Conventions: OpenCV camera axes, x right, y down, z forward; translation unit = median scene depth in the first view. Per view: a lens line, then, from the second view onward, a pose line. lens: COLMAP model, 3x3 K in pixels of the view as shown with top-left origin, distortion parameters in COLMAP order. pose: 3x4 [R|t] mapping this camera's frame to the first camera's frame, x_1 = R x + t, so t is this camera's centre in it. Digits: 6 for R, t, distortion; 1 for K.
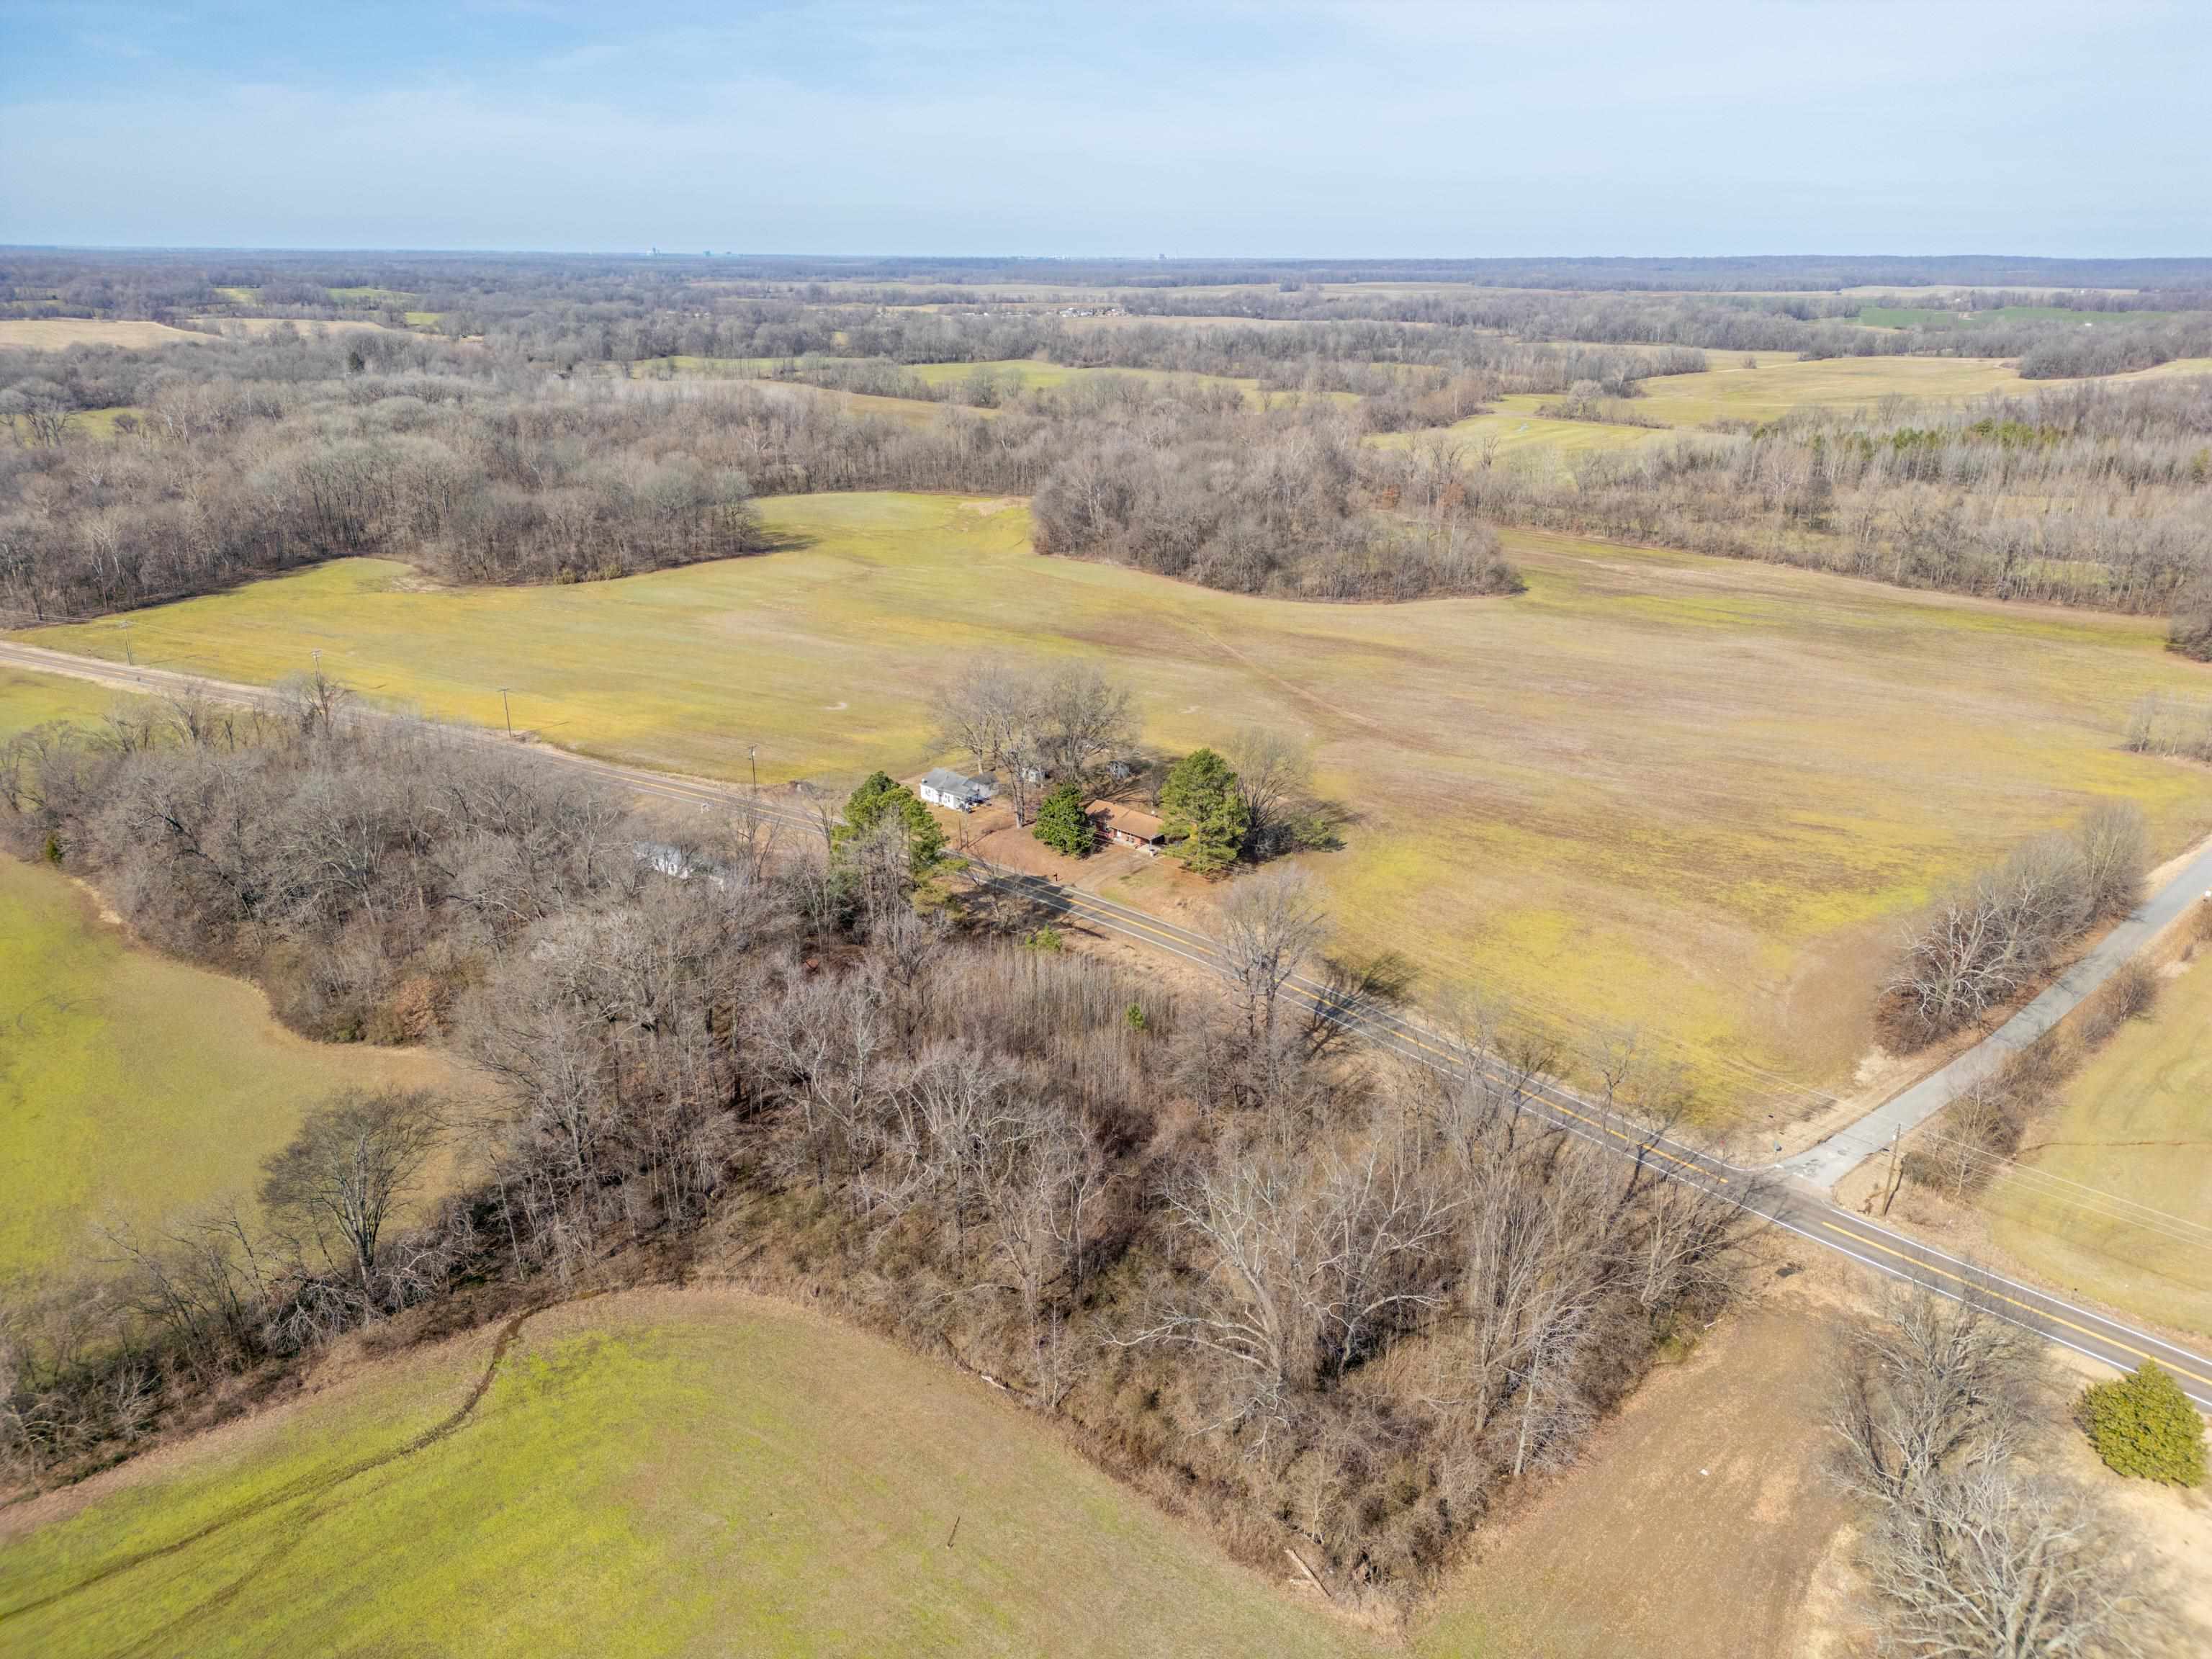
lens RADIAL K [[1546.2, 0, 1104.0], [0, 1546.2, 826.0], [0, 0, 1]] dist [0.058346, -0.045710]
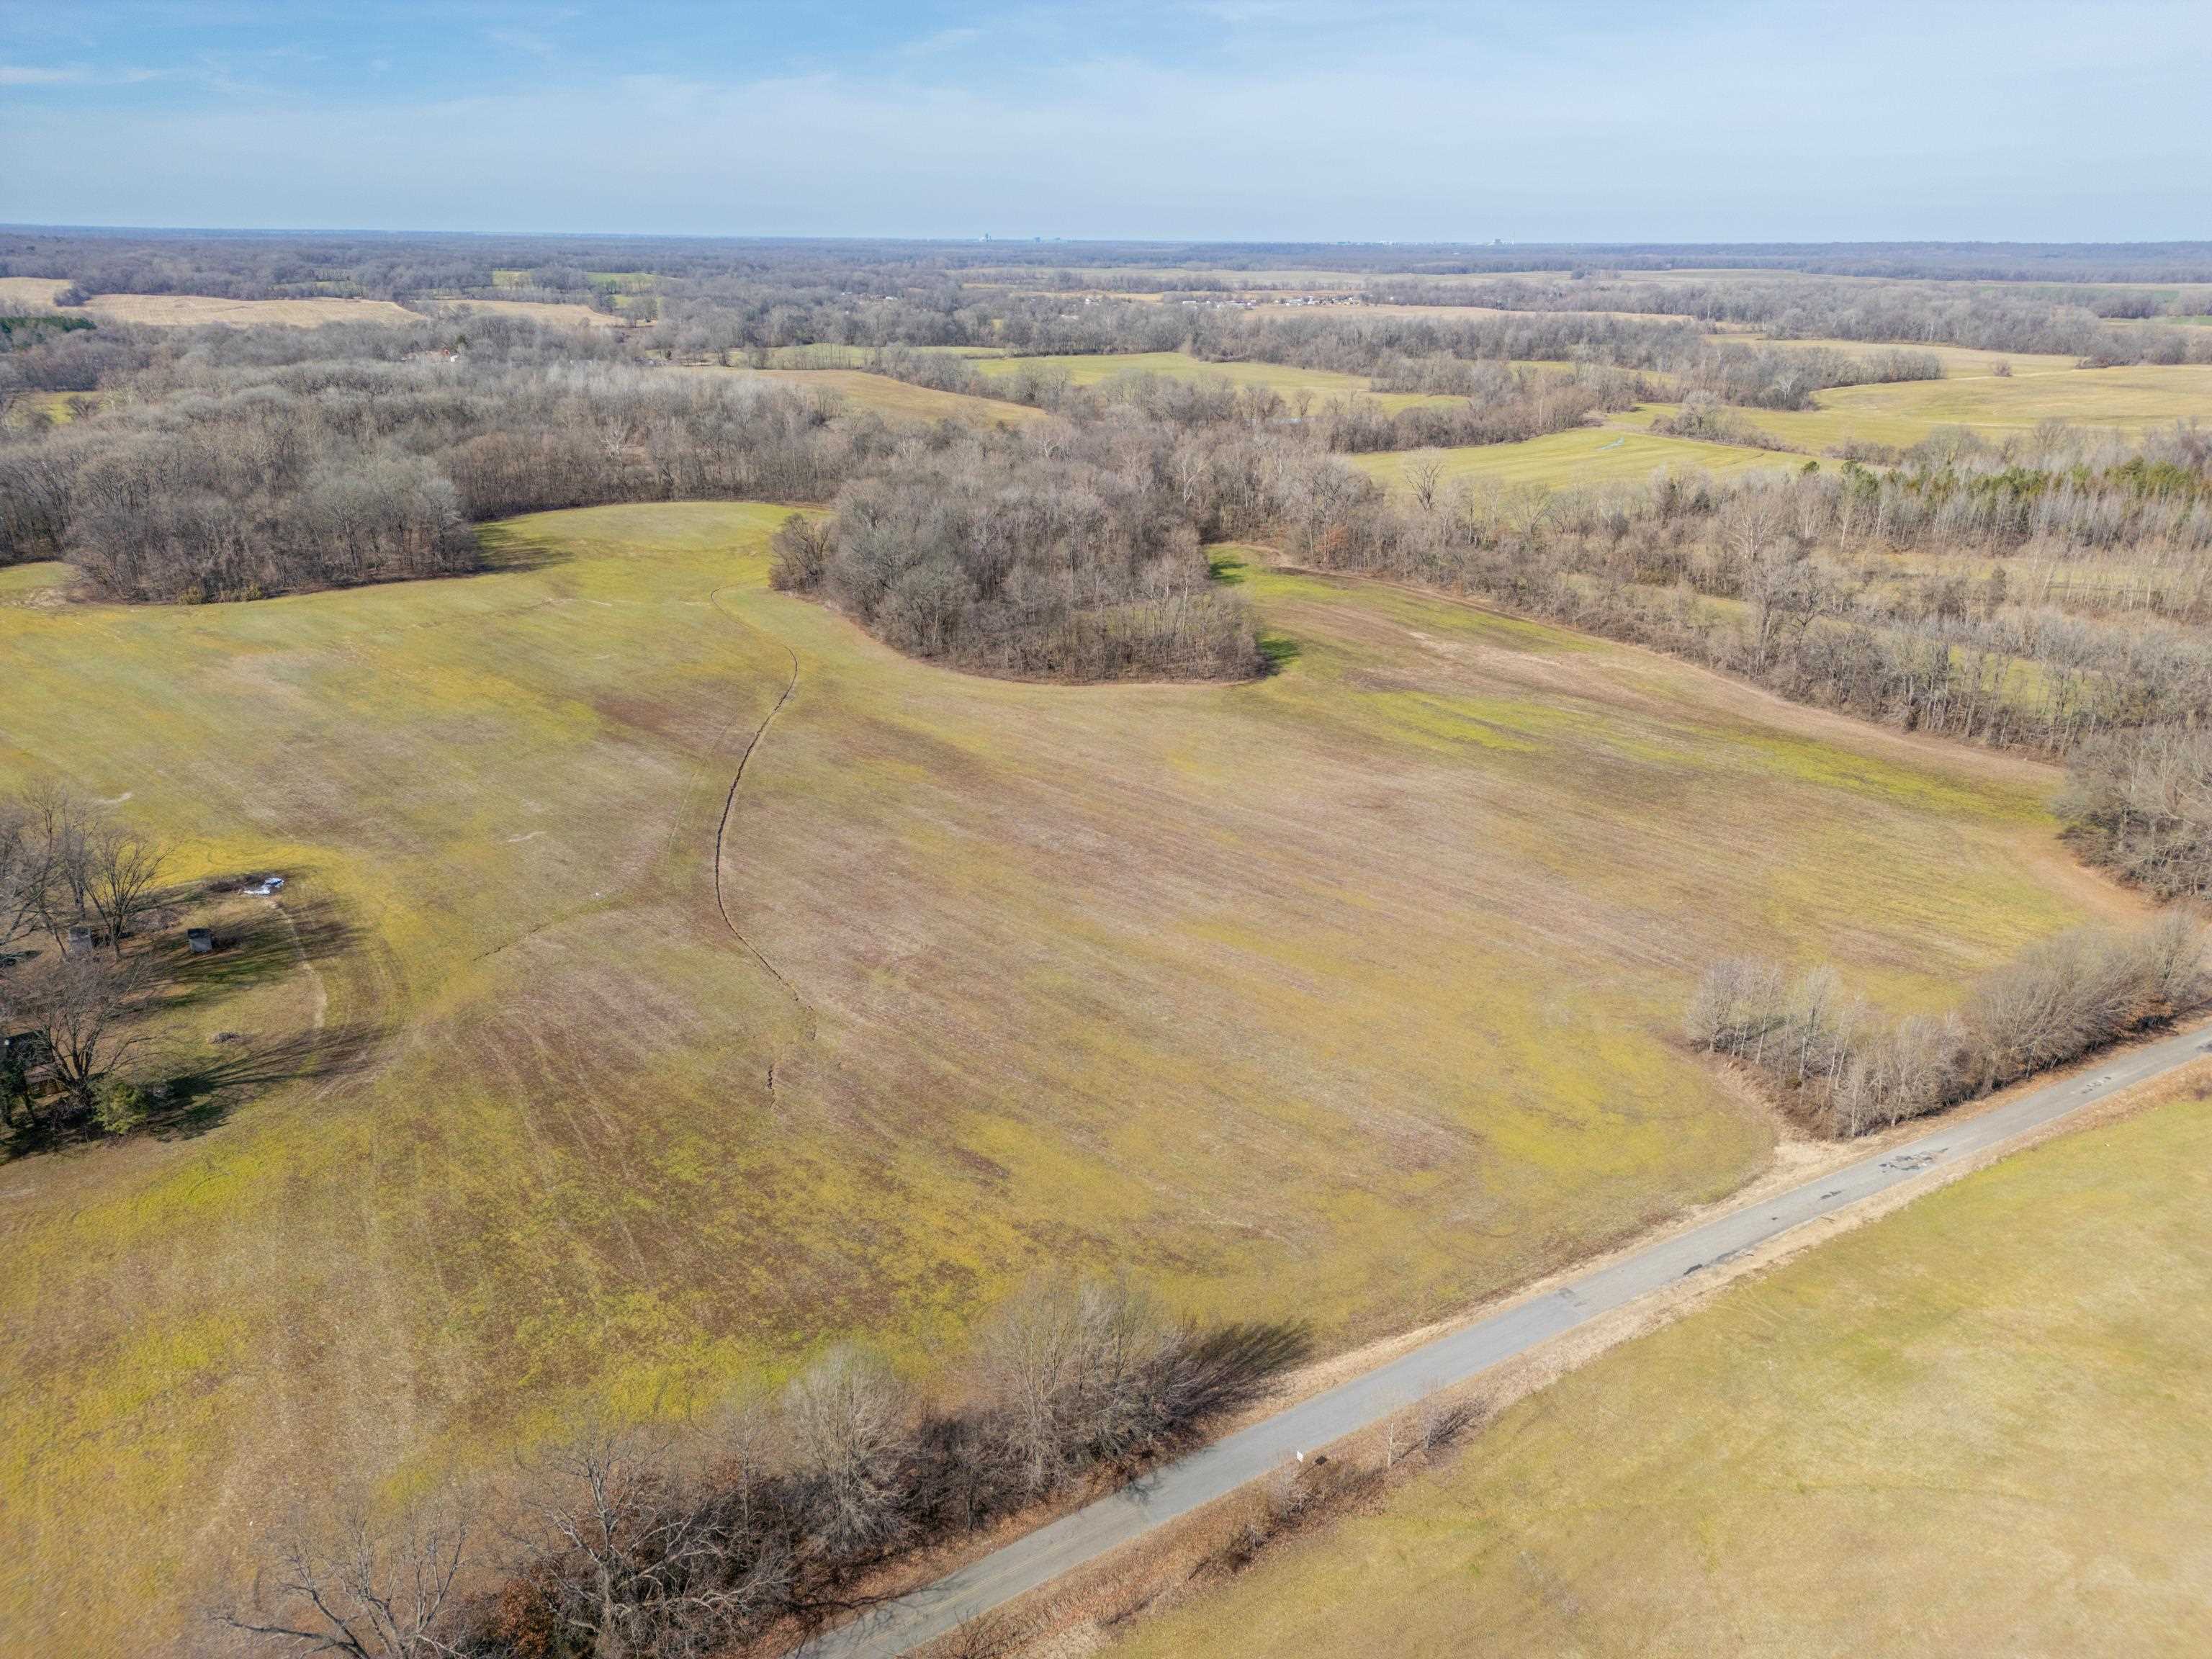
lens RADIAL K [[1546.2, 0, 1120.4], [0, 1546.2, 844.6], [0, 0, 1]] dist [0.058346, -0.045710]
pose [[0.979641, 0.075387, -0.186065, 0.174226], [-0.071992, 0.997093, 0.024945, -0.040711], [0.187405, -0.011041, 0.982221, 0.115236]]
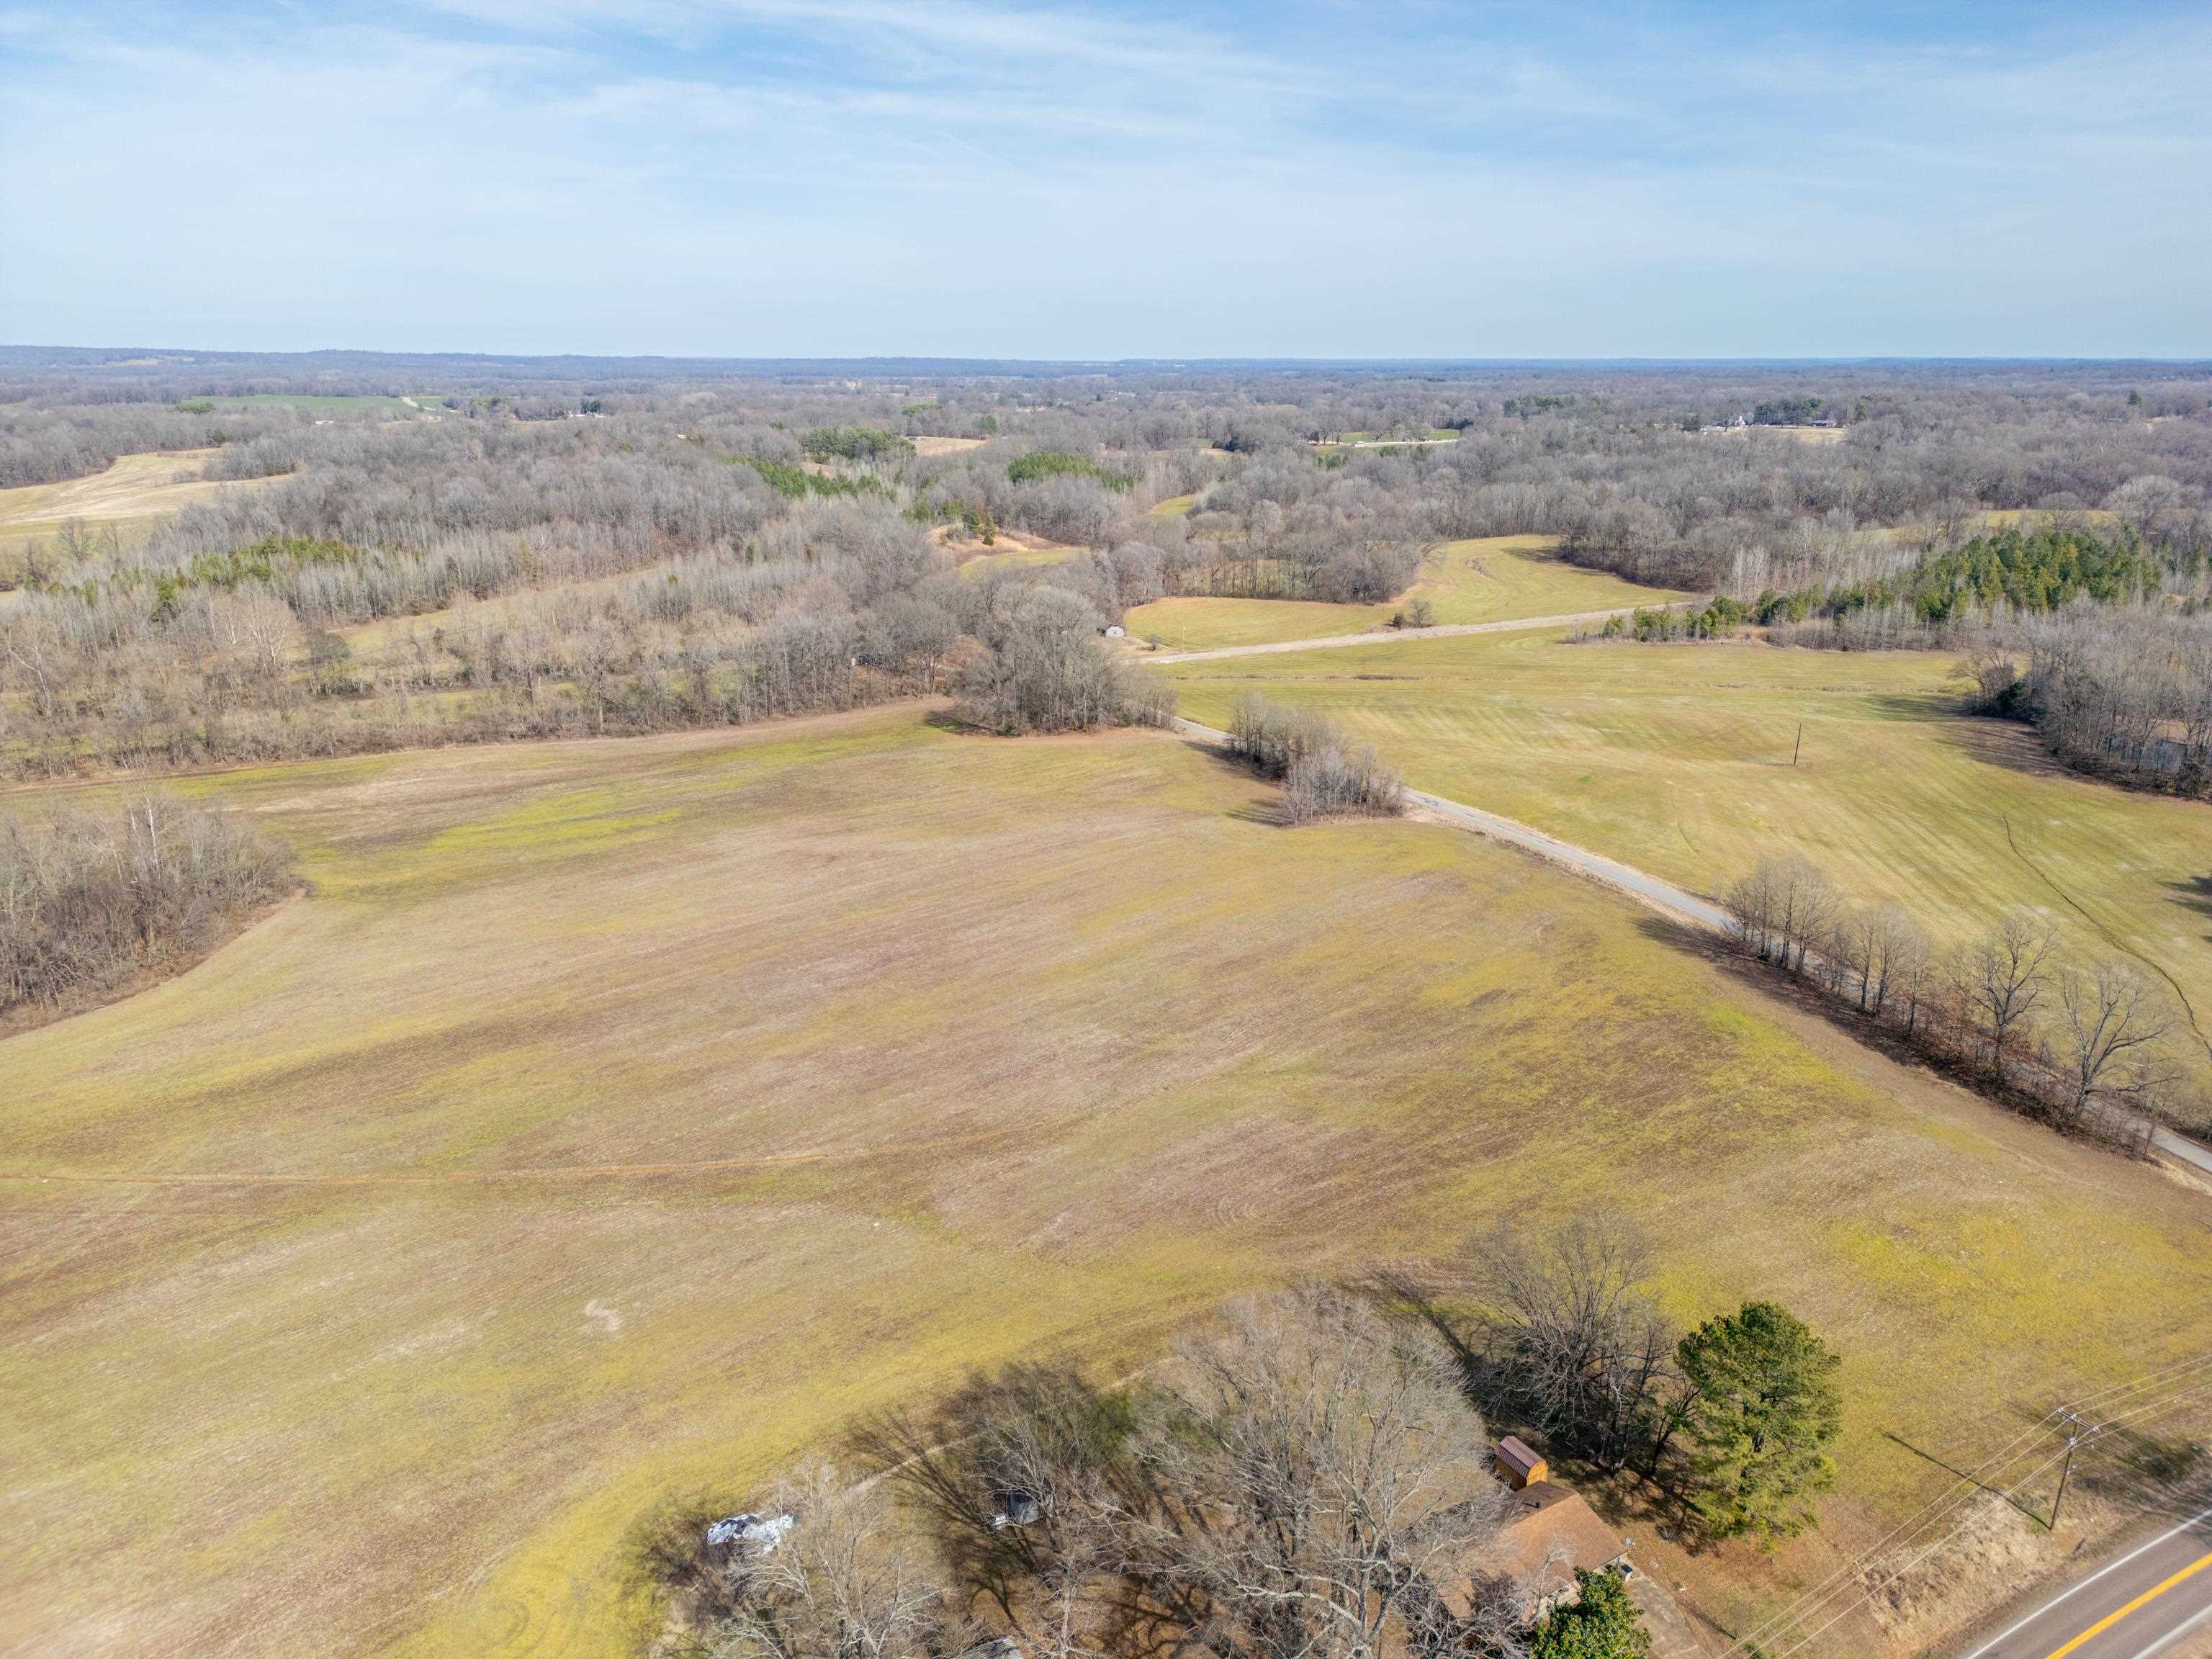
lens RADIAL K [[1546.2, 0, 1111.4], [0, 1546.2, 838.3], [0, 0, 1]] dist [0.058346, -0.045710]
pose [[0.266622, -0.276137, 0.923396, -0.103382], [0.333993, 0.925183, 0.180235, -0.086298], [-0.904080, 0.260353, 0.338902, 0.246851]]
